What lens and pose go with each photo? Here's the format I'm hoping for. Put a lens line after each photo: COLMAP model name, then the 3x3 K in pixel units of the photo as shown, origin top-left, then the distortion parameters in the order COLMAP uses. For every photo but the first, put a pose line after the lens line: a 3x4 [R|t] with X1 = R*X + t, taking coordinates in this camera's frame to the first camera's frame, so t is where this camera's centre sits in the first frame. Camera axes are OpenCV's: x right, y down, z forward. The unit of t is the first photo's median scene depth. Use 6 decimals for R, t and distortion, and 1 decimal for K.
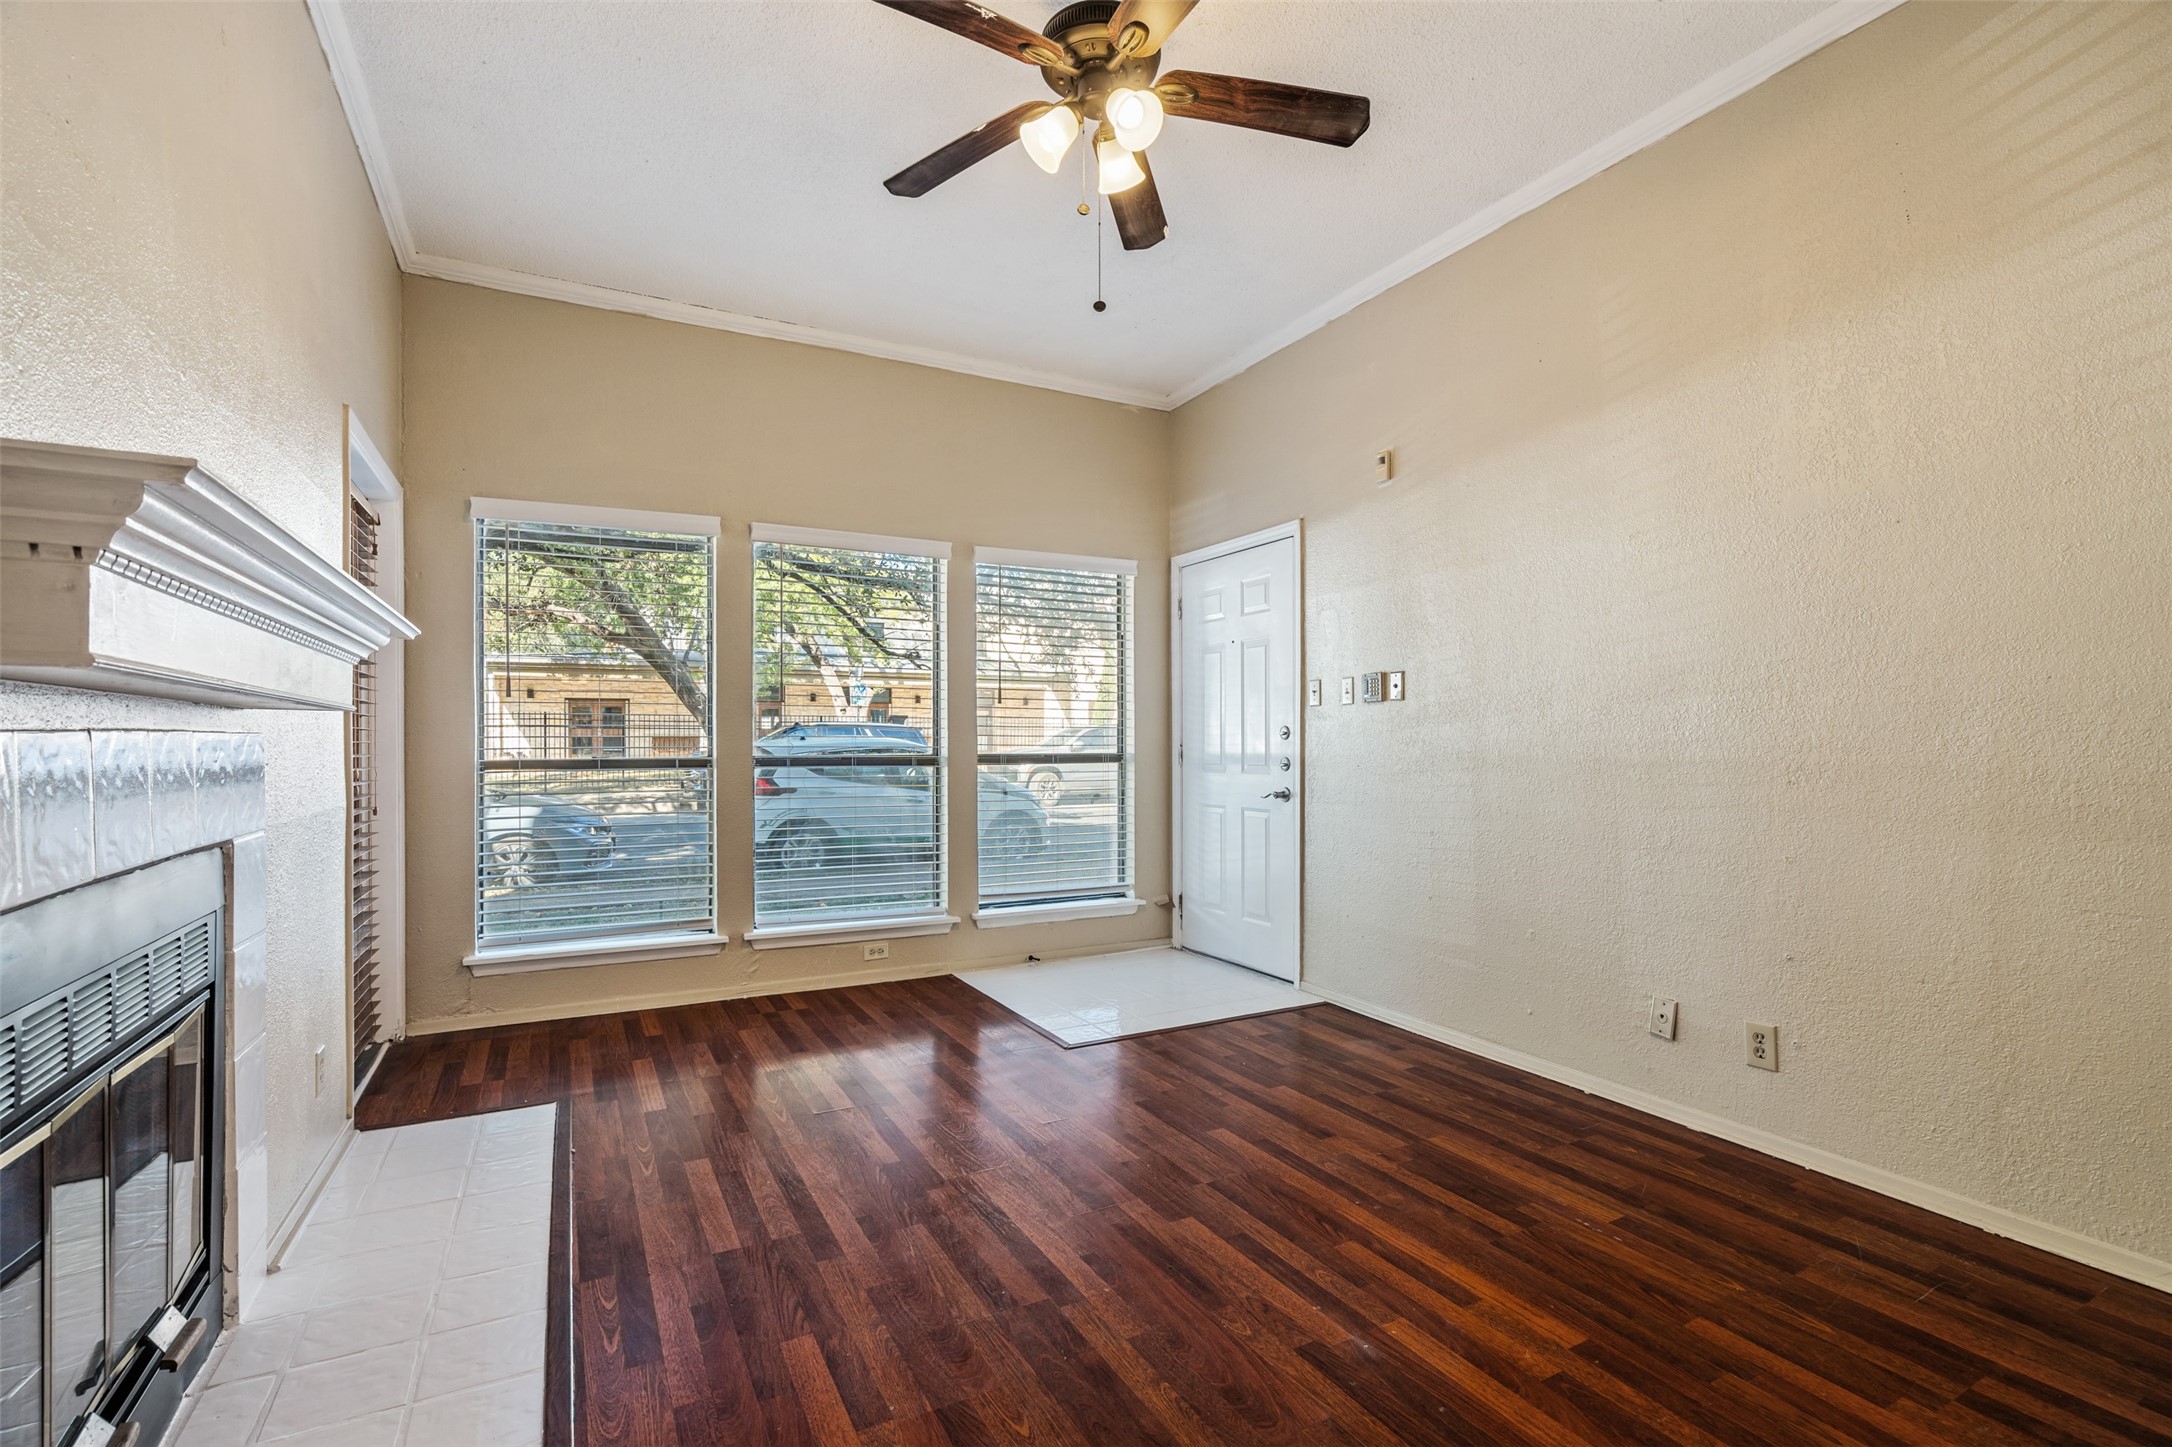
lens RADIAL K [[976.5, 0, 1100.2], [0, 976.5, 727.7], [0, 0, 1]] dist [-0.004748, -0.000151]
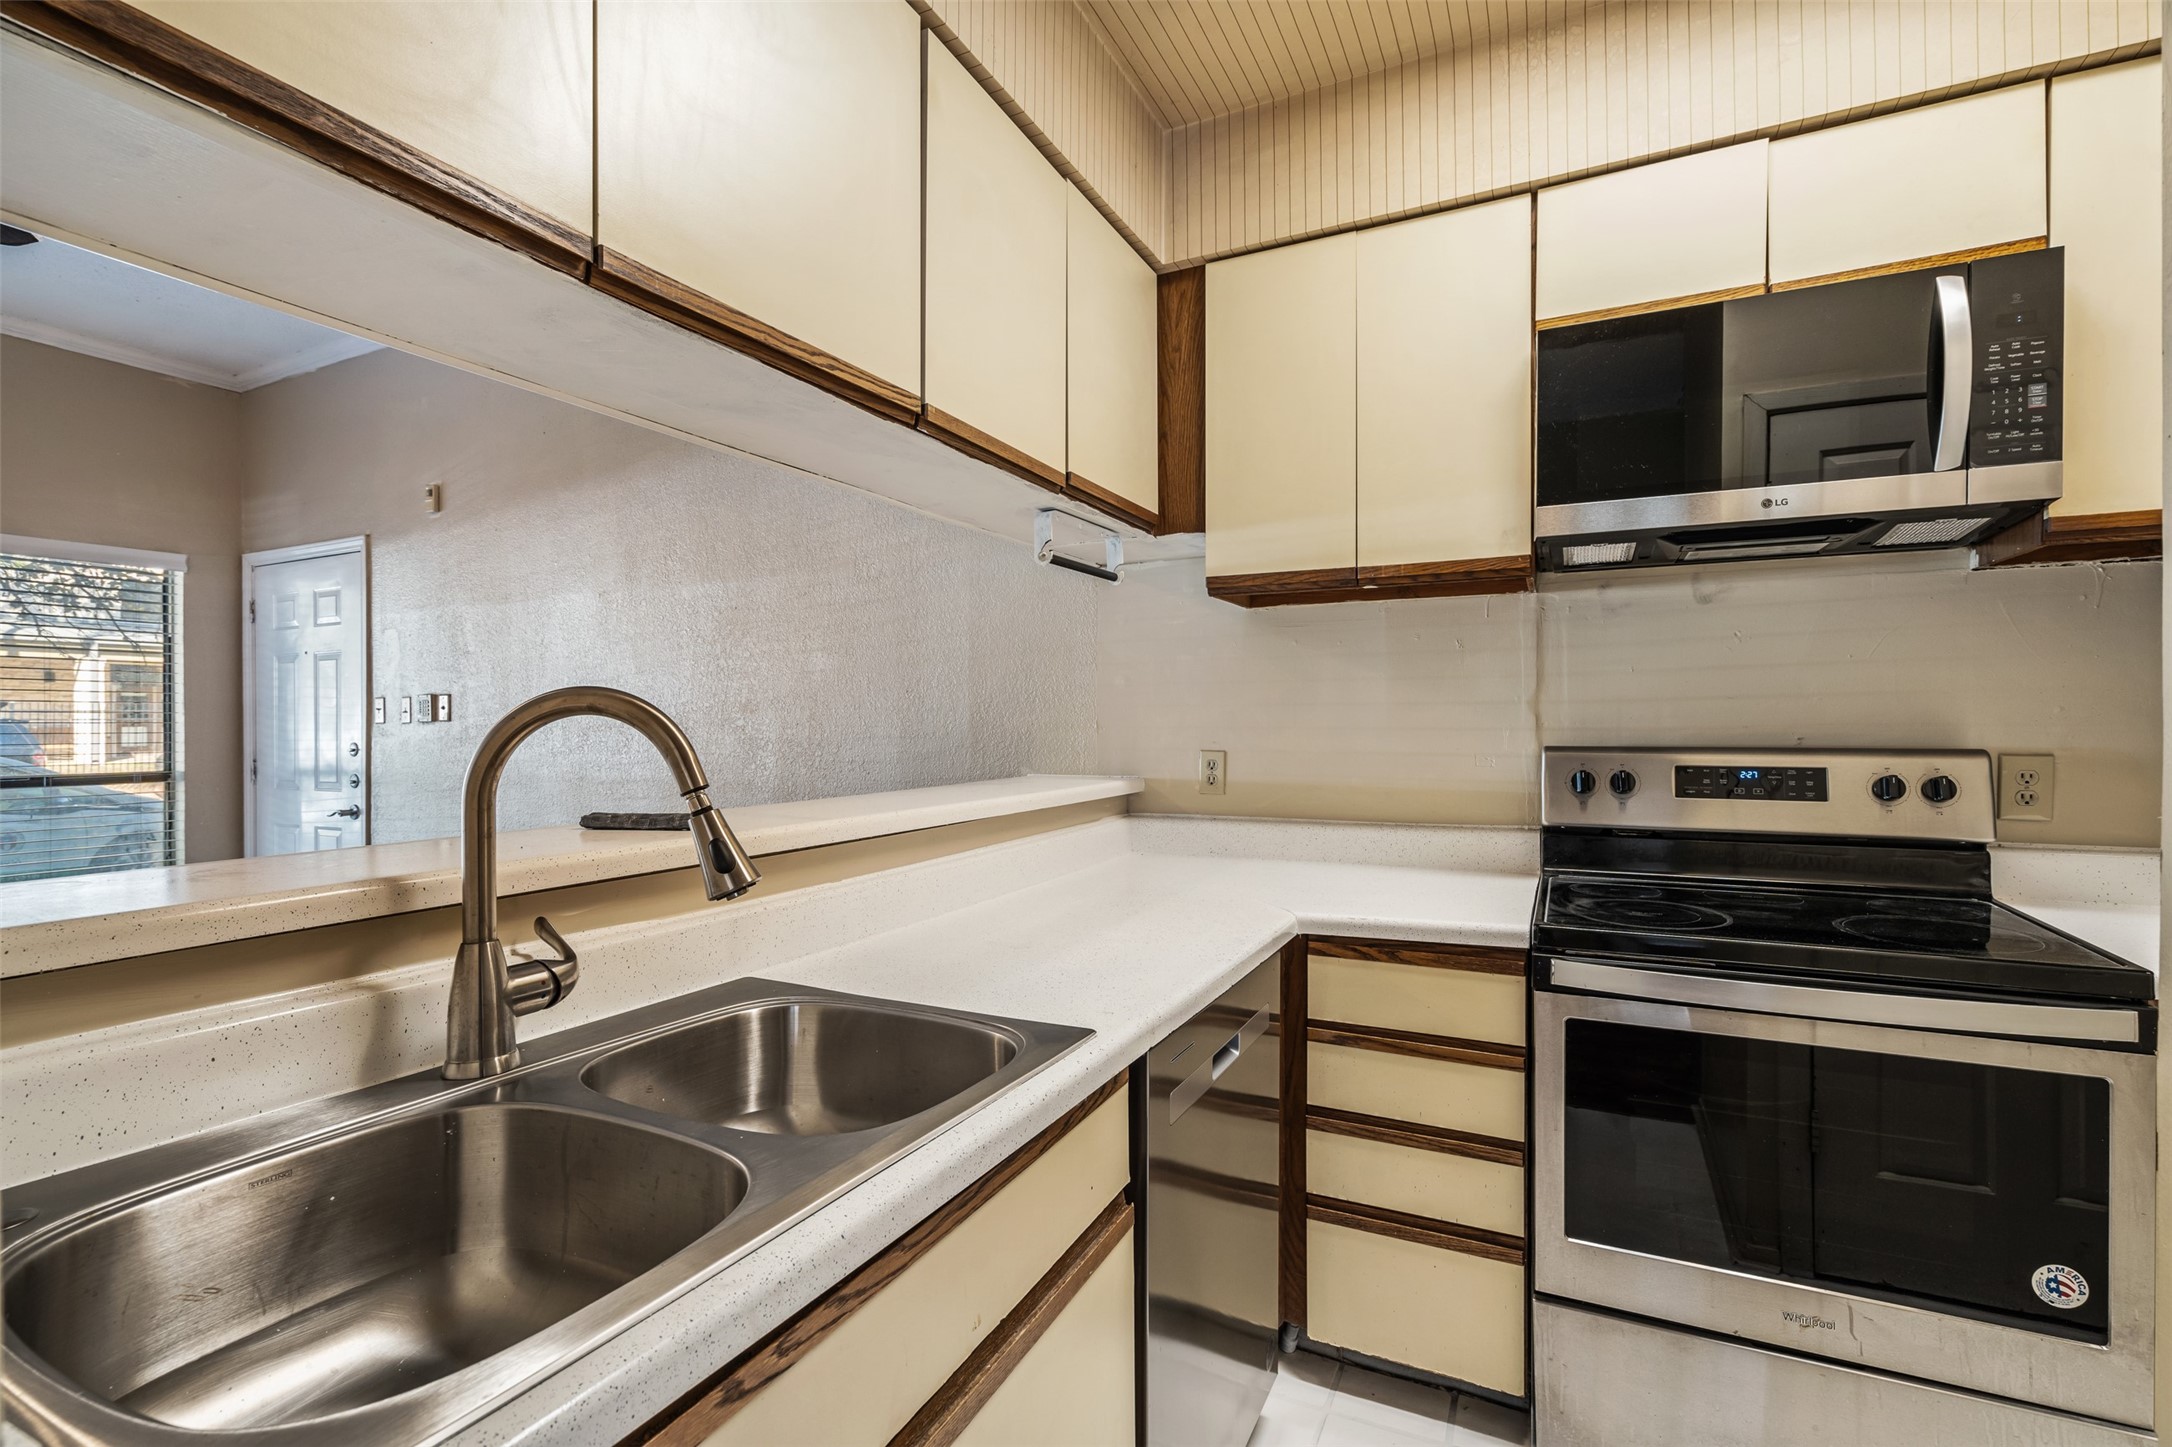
lens RADIAL K [[976.5, 0, 1100.2], [0, 976.5, 727.7], [0, 0, 1]] dist [-0.004748, -0.000151]
pose [[0.813620, -0.007776, 0.581345, 0.252606], [-0.001159, 0.999887, 0.014996, -0.035572], [-0.581396, -0.012875, 0.813519, -0.264357]]
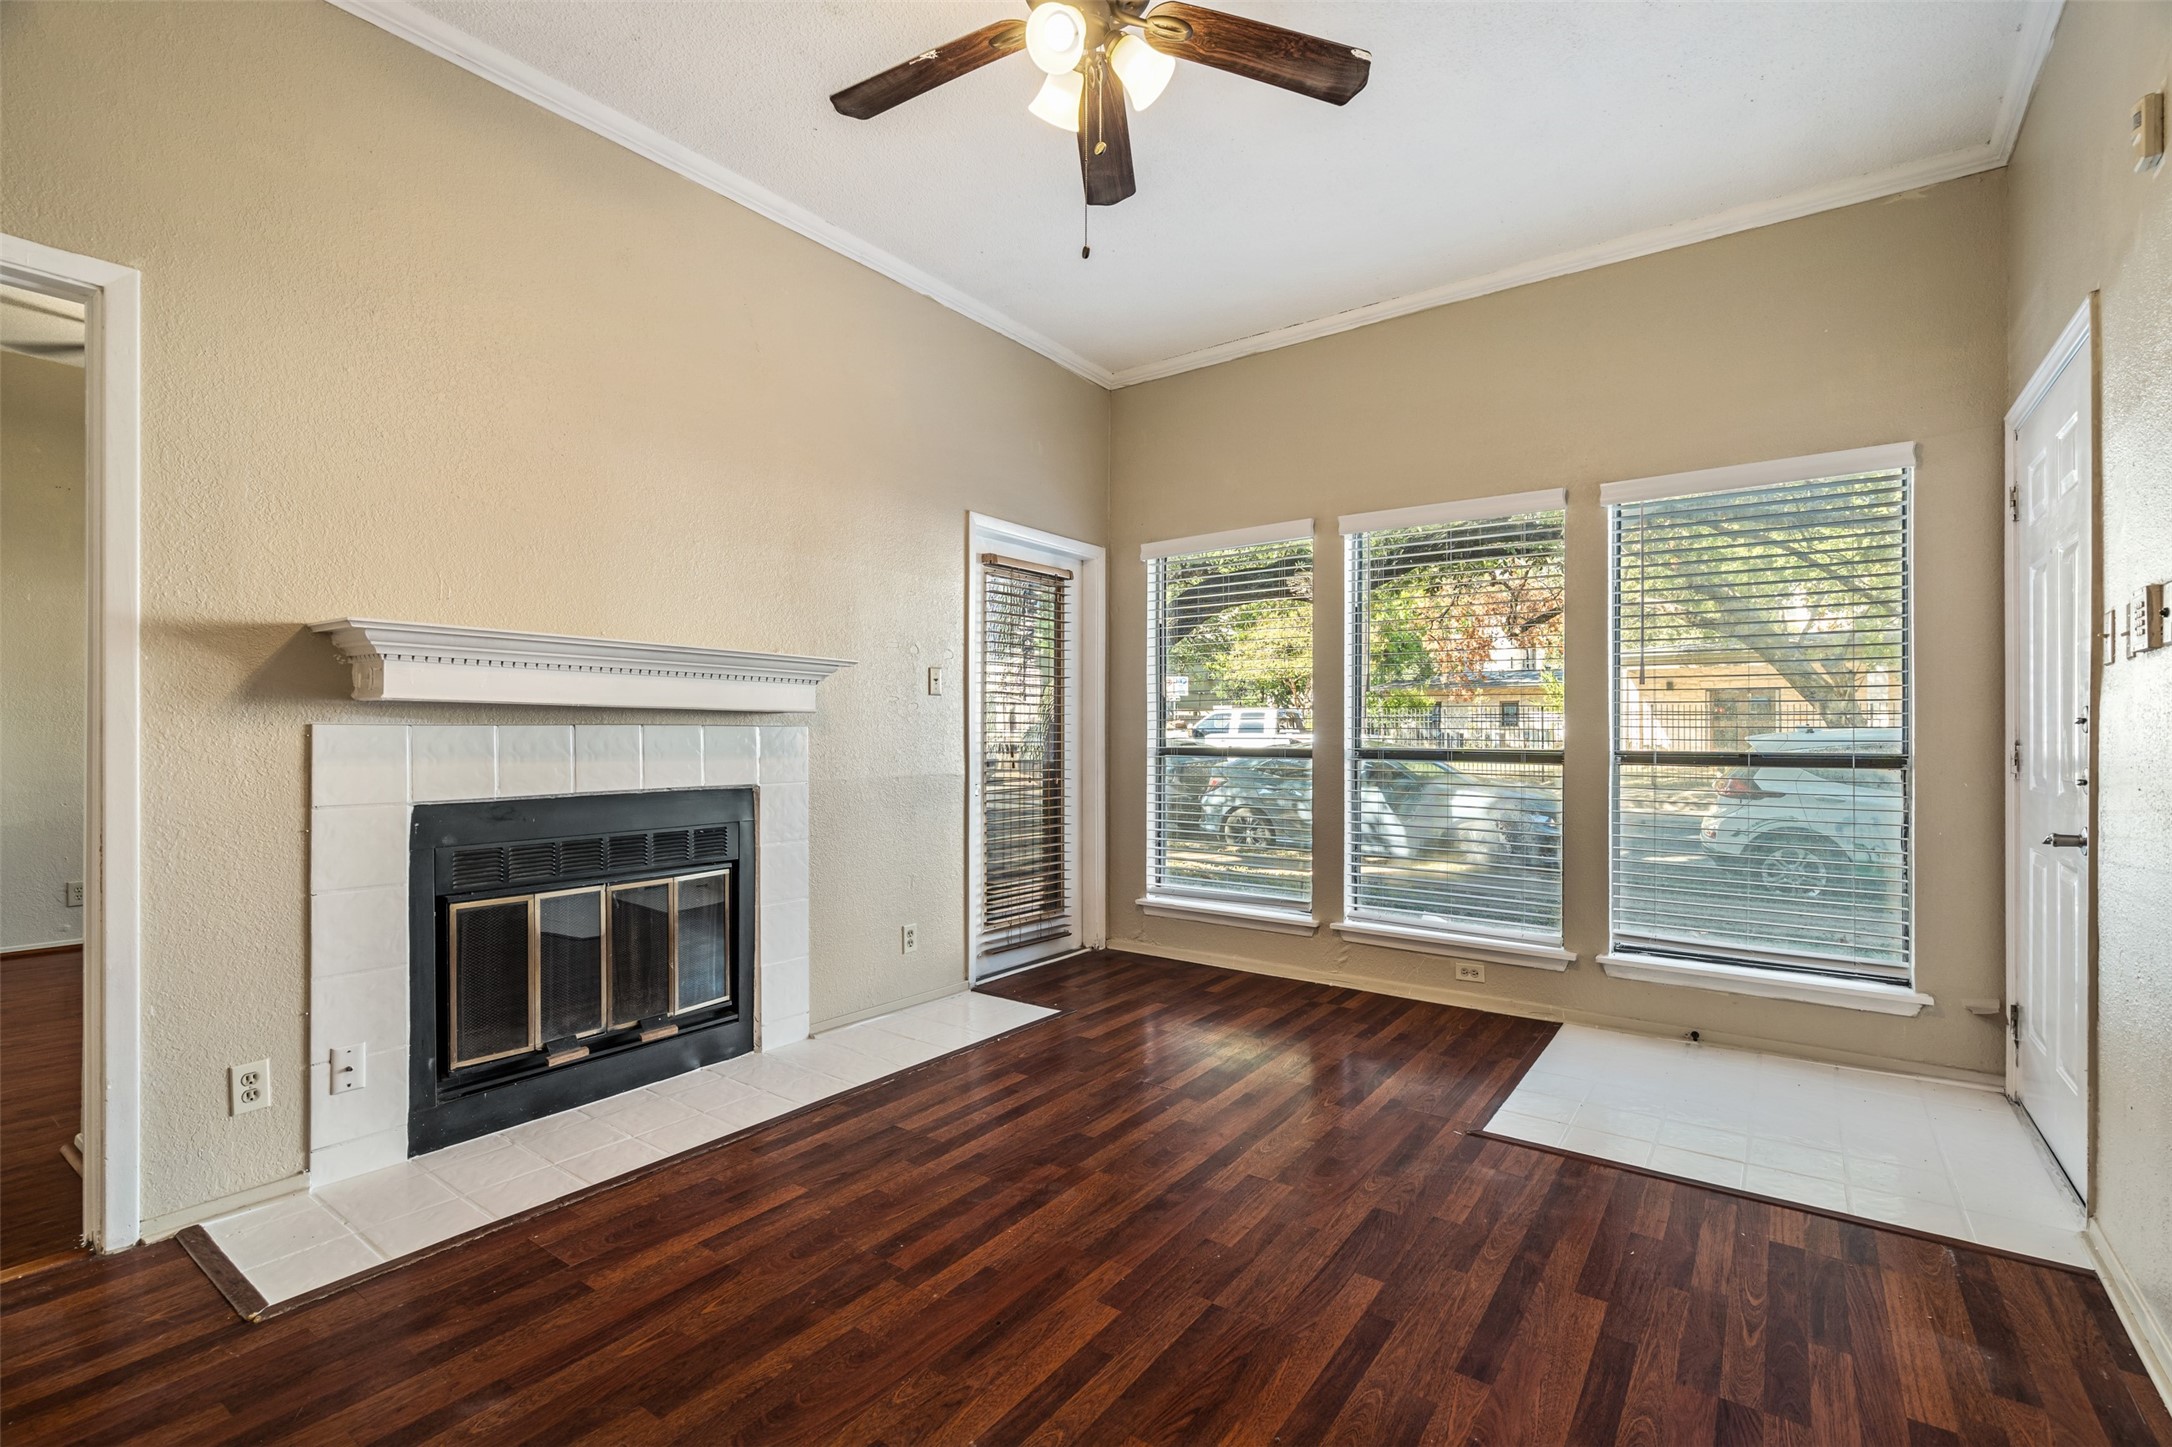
lens RADIAL K [[976.5, 0, 1100.2], [0, 976.5, 727.7], [0, 0, 1]] dist [-0.004748, -0.000151]
pose [[0.432819, -0.003210, -0.901475, 0.470648], [0.009250, 0.999957, 0.000881, 0.005502], [0.901433, -0.008720, 0.432830, 0.360779]]
